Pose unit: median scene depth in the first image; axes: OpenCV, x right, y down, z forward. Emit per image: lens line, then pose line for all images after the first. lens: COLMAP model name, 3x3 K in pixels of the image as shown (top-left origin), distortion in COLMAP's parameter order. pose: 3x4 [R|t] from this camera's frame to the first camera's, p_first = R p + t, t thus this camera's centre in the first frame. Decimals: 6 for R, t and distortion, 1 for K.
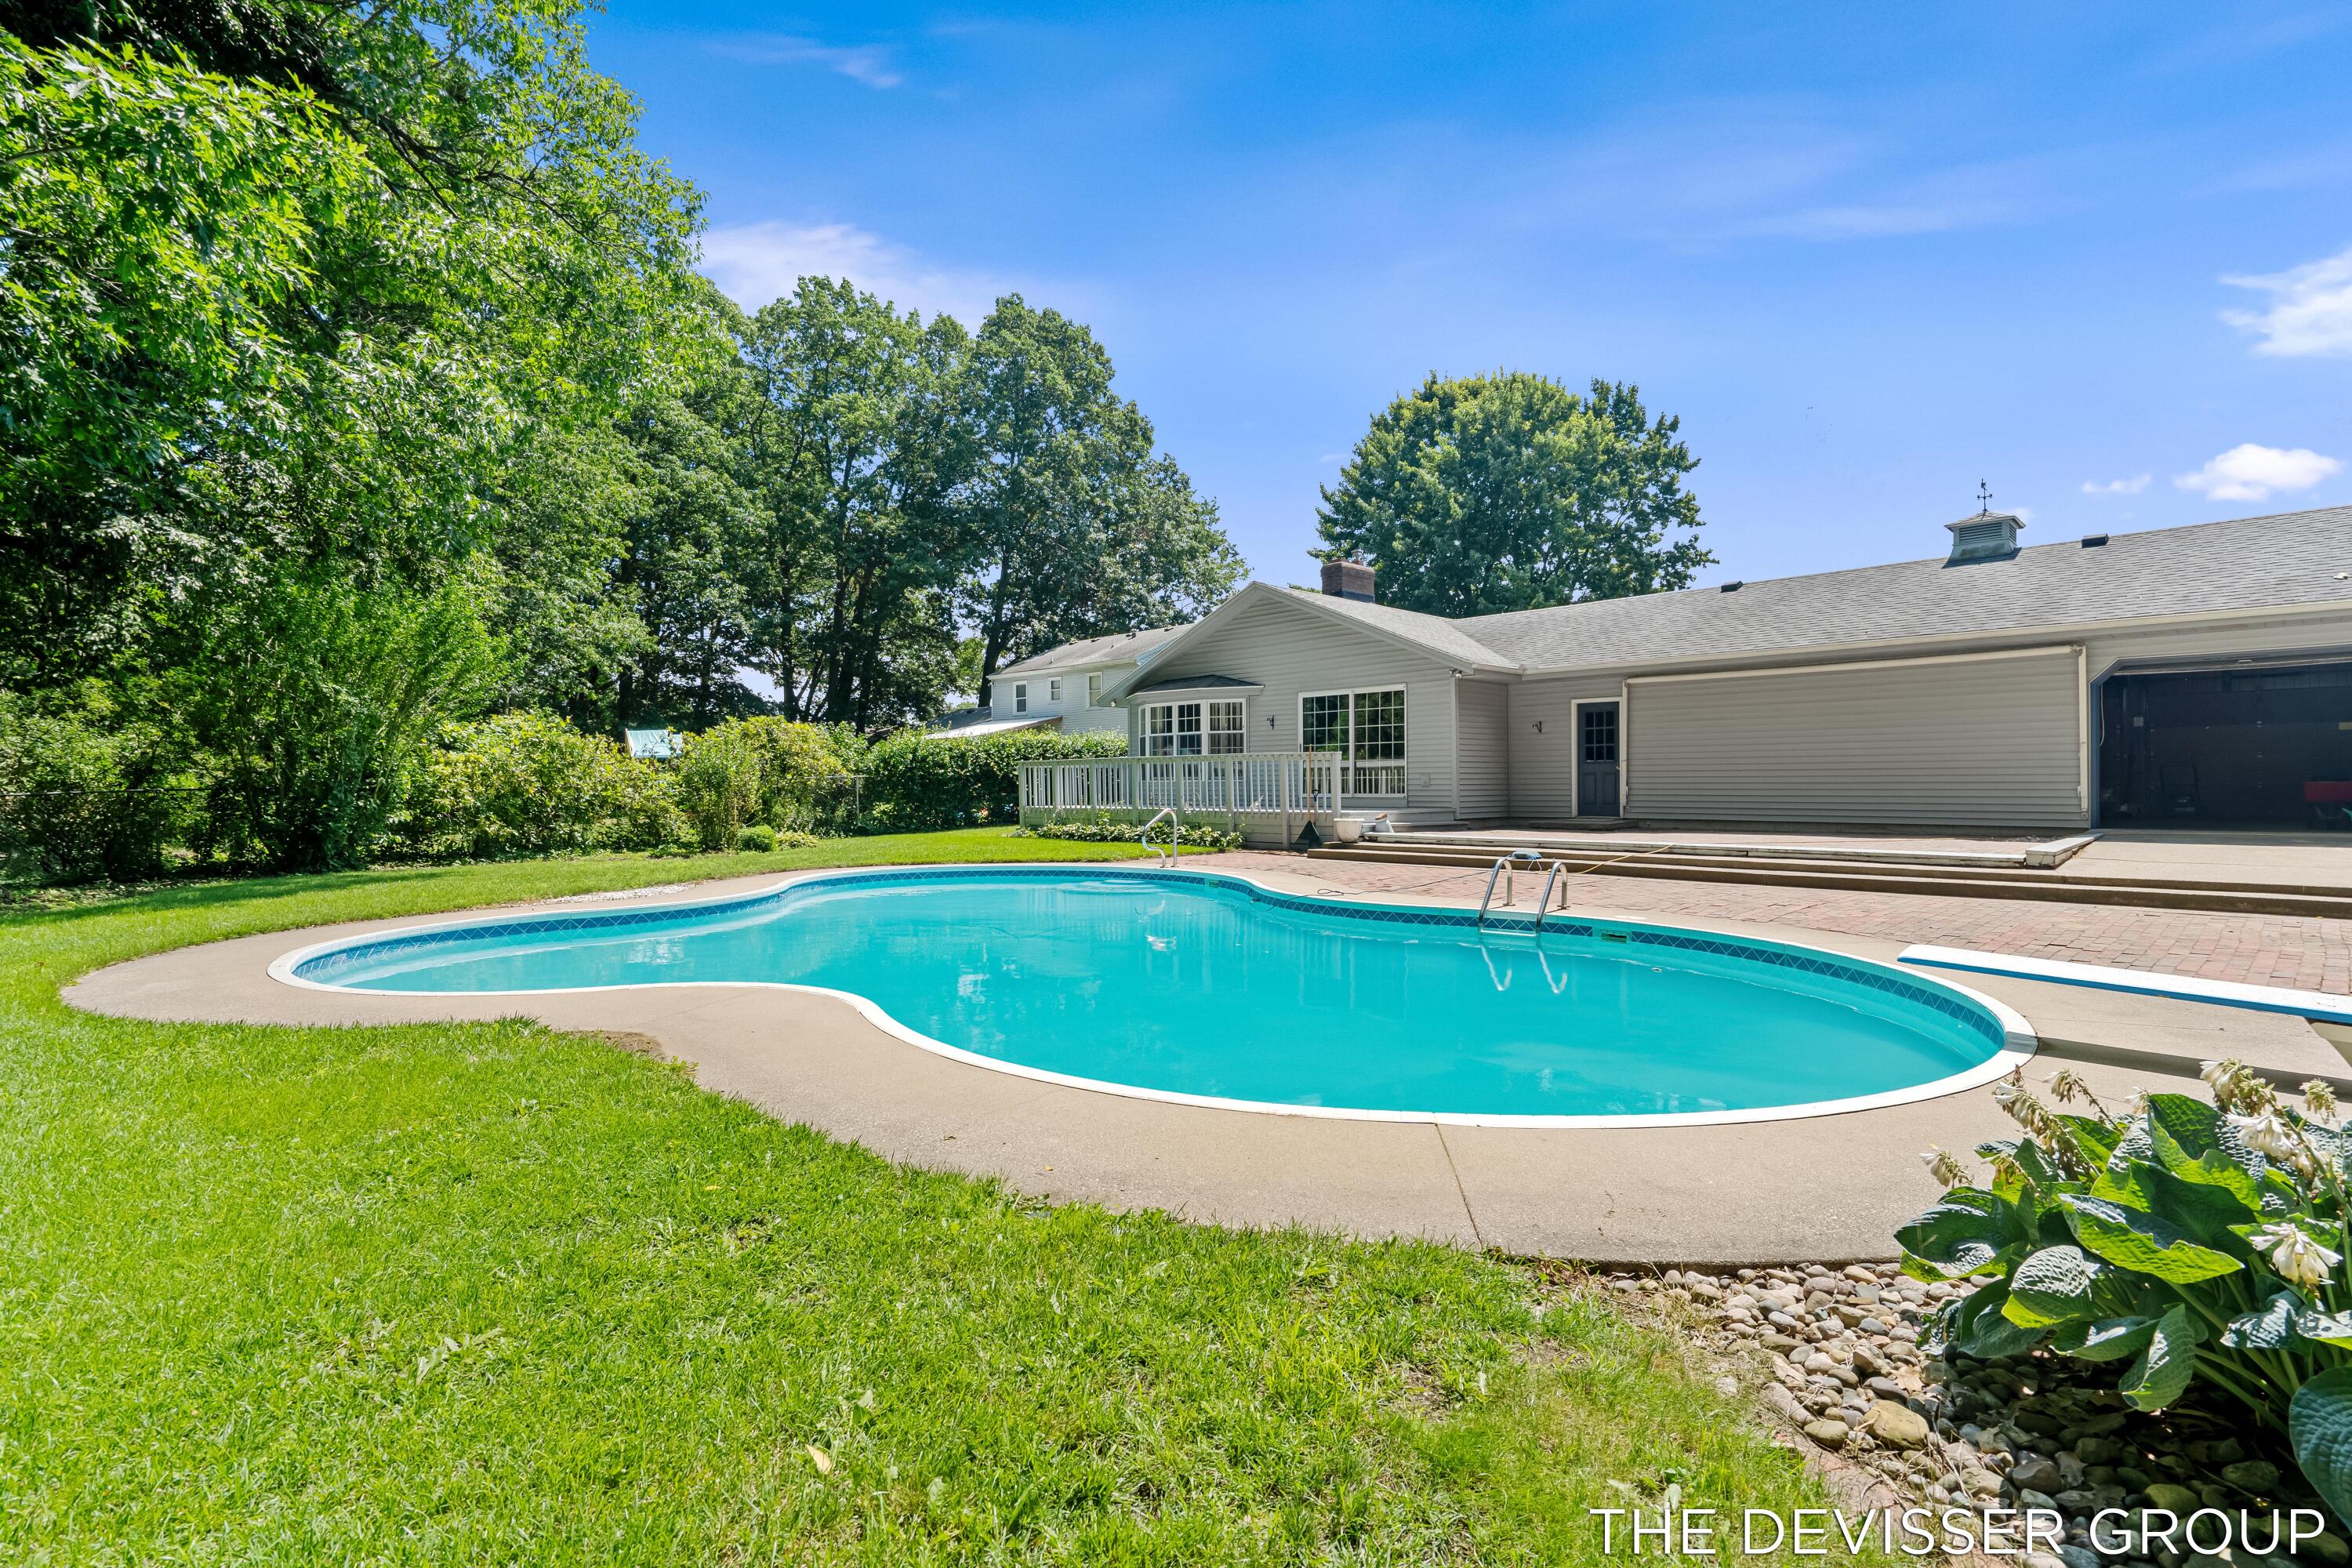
lens RADIAL K [[1088.7, 0, 1180.3], [0, 1088.7, 798.3], [0, 0, 1]] dist [-0.002758, 0.001254]
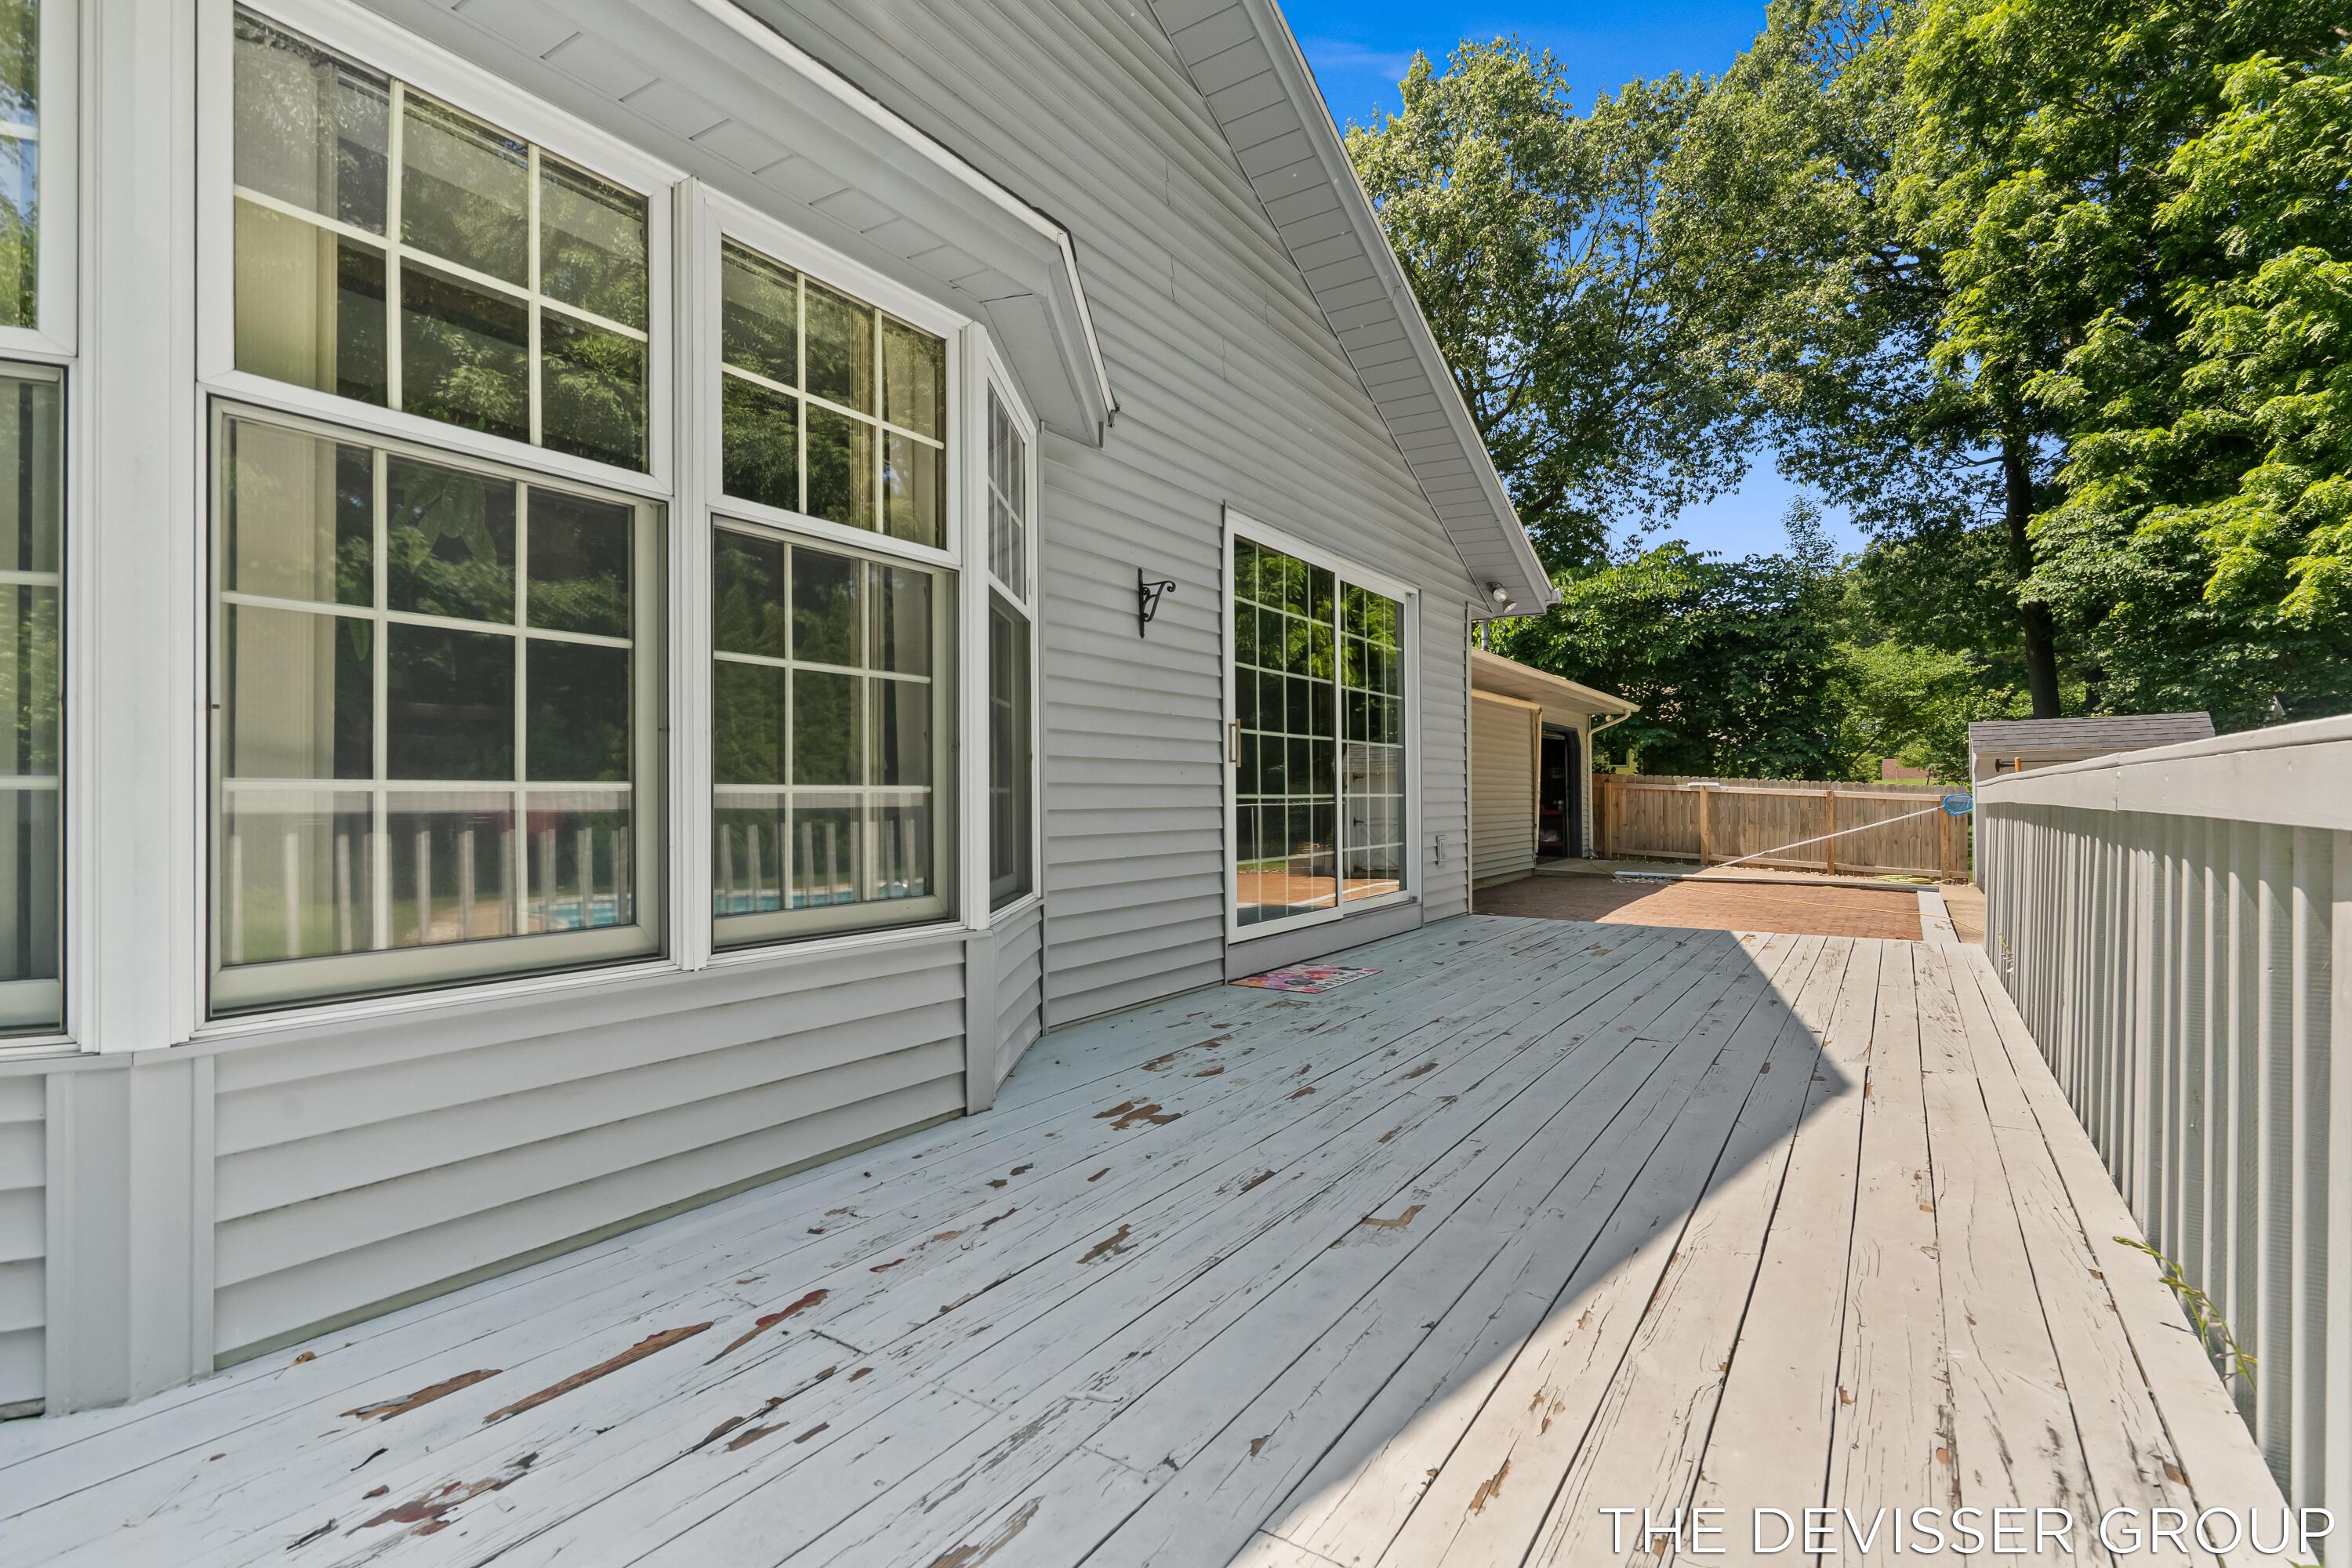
lens RADIAL K [[1088.7, 0, 1167.7], [0, 1088.7, 775.3], [0, 0, 1]] dist [-0.002758, 0.001254]
pose [[-0.204522, 0.024451, 0.978557, -0.120351], [0.017184, 0.999624, -0.021385, -0.033465], [-0.978711, 0.012442, -0.204865, 1.060634]]
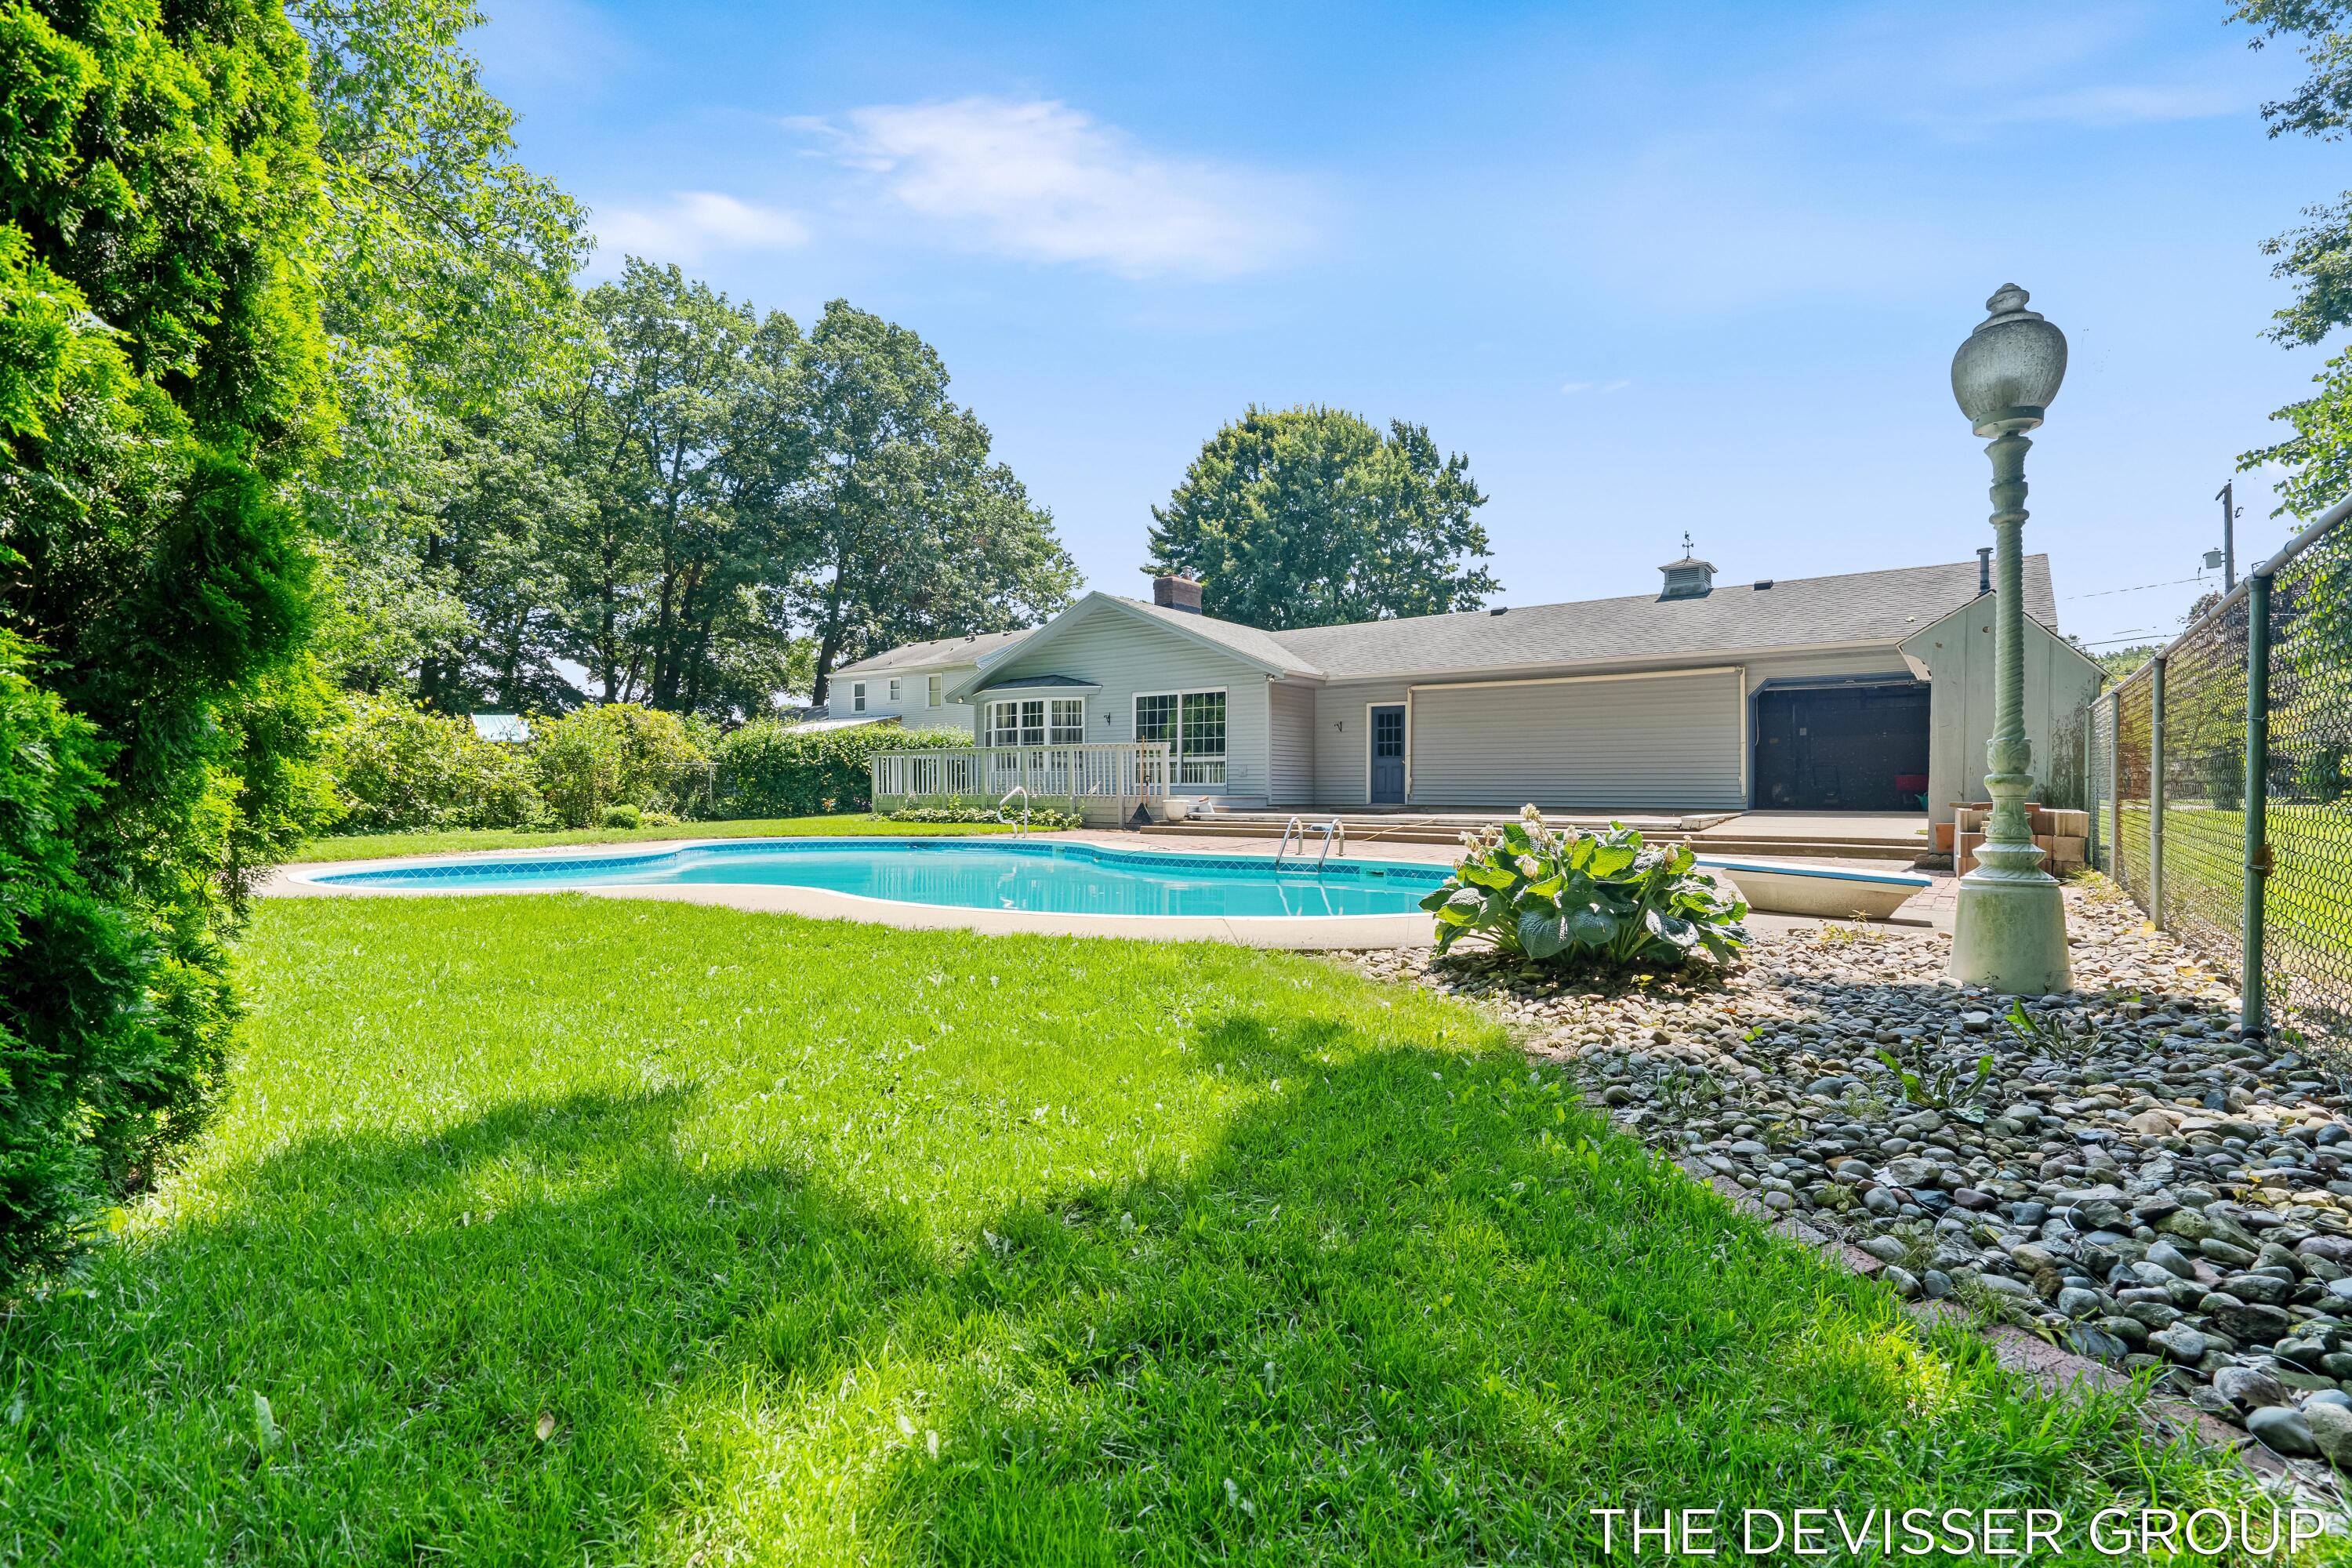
lens RADIAL K [[1088.7, 0, 1178.9], [0, 1088.7, 805.3], [0, 0, 1]] dist [-0.002758, 0.001254]
pose [[0.987957, 0.008119, 0.154517, -0.016101], [-0.007729, 0.999965, -0.003123, 0.021403], [-0.154537, 0.001891, 0.987985, -0.108933]]
